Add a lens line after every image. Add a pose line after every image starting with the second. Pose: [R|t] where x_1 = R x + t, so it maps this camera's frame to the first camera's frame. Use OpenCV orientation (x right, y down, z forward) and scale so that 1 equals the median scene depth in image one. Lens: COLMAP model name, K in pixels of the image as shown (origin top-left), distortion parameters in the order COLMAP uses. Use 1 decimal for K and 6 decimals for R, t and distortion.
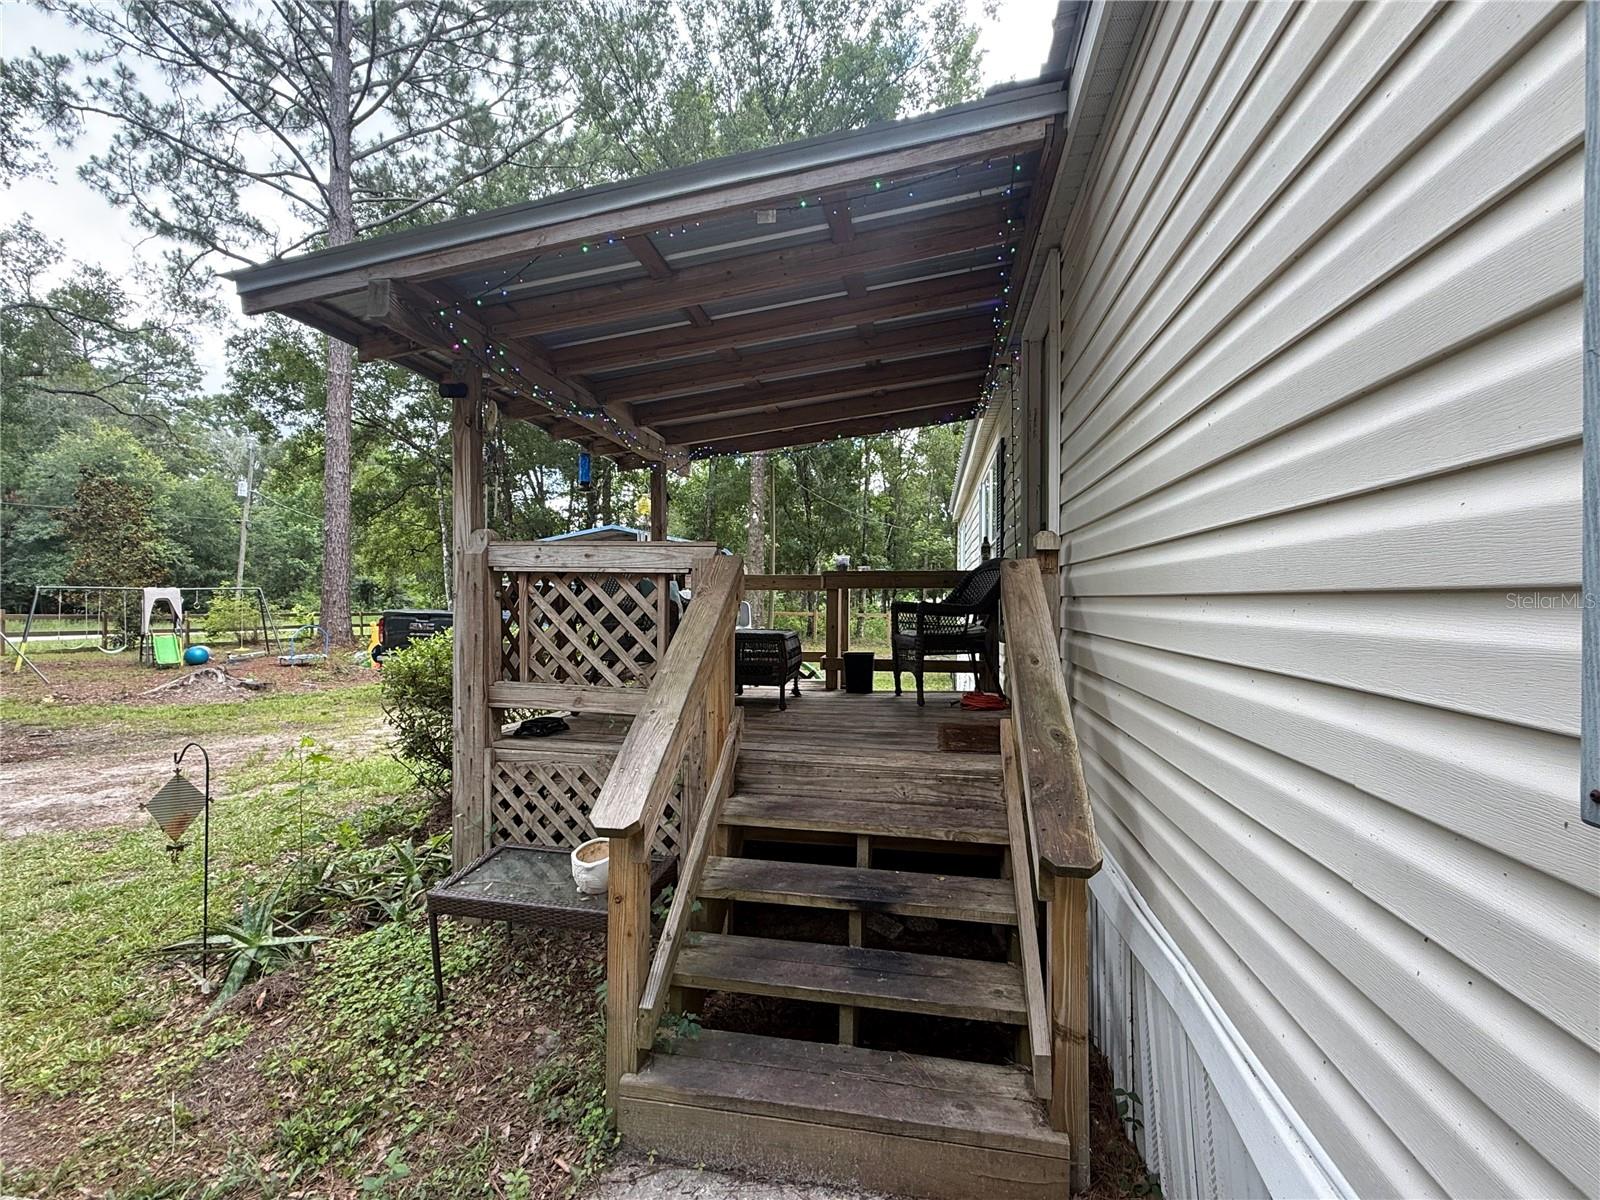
lens RADIAL K [[758.4, 0, 796.9], [0, 758.4, 604.6], [0, 0, 1]] dist [0.000194, -0.000060]
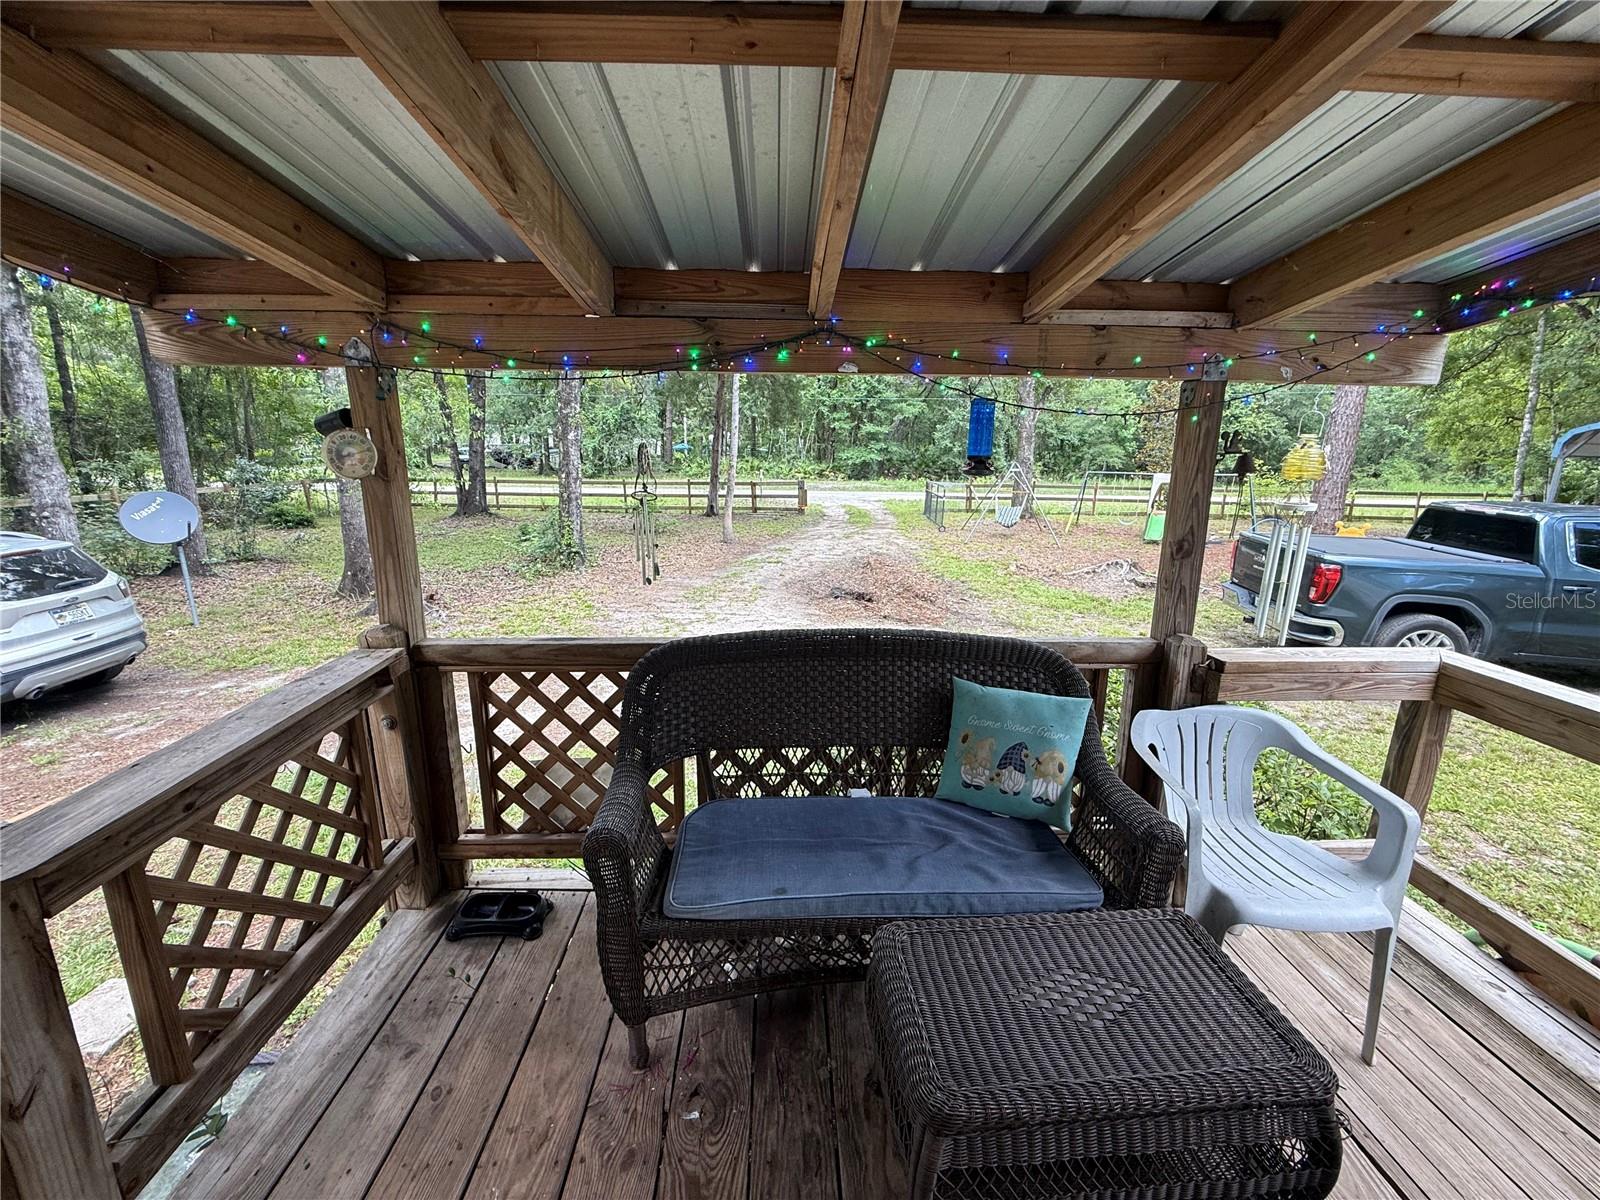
lens RADIAL K [[635.4, 0, 800.6], [0, 635.4, 604.7], [0, 0, 1]] dist [0.003417, -0.000659]
pose [[0.218006, 0.229292, -0.948630, 0.051673], [-0.016374, 0.972732, 0.231355, -0.066554], [0.975810, -0.034904, 0.215816, 0.324023]]
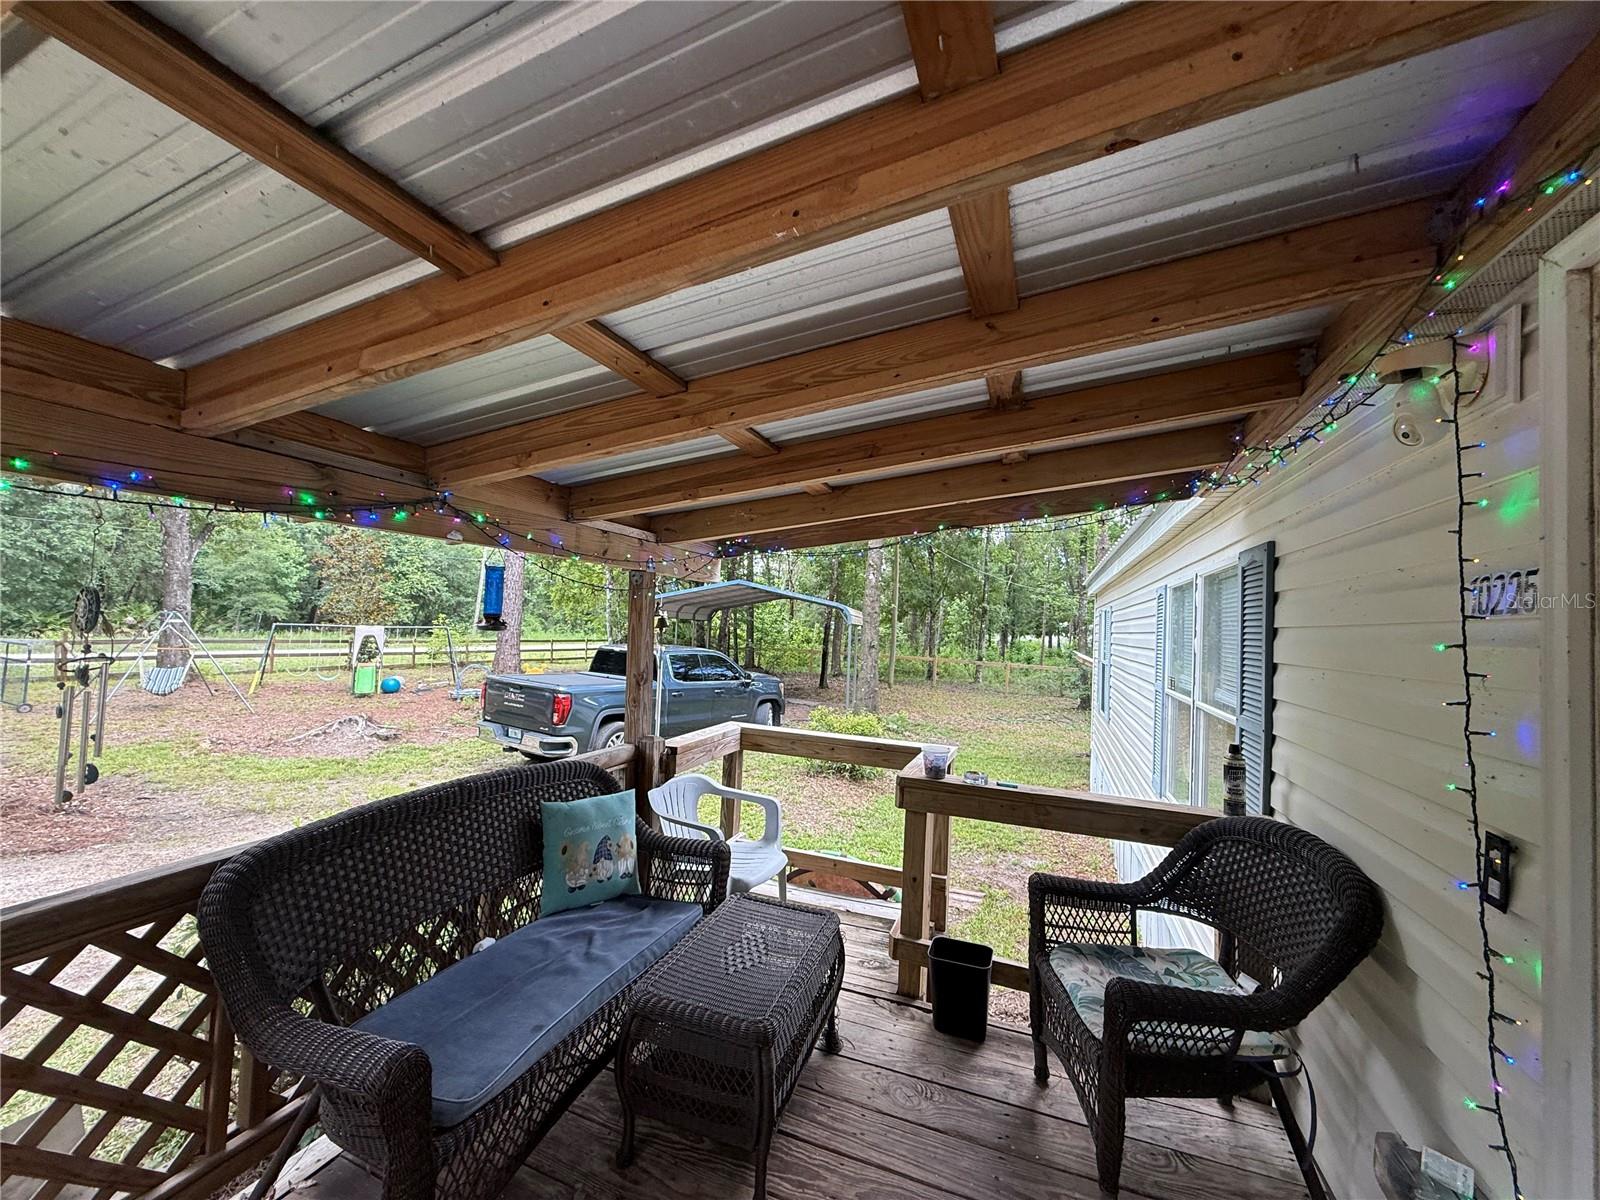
lens RADIAL K [[635.4, 0, 799.0], [0, 635.4, 601.0], [0, 0, 1]] dist [0.003417, -0.000659]
pose [[0.980576, 0.027354, -0.194221, 0.021539], [-0.036278, 0.998436, -0.042540, -0.065527], [0.192754, 0.048760, 0.980035, 0.229781]]
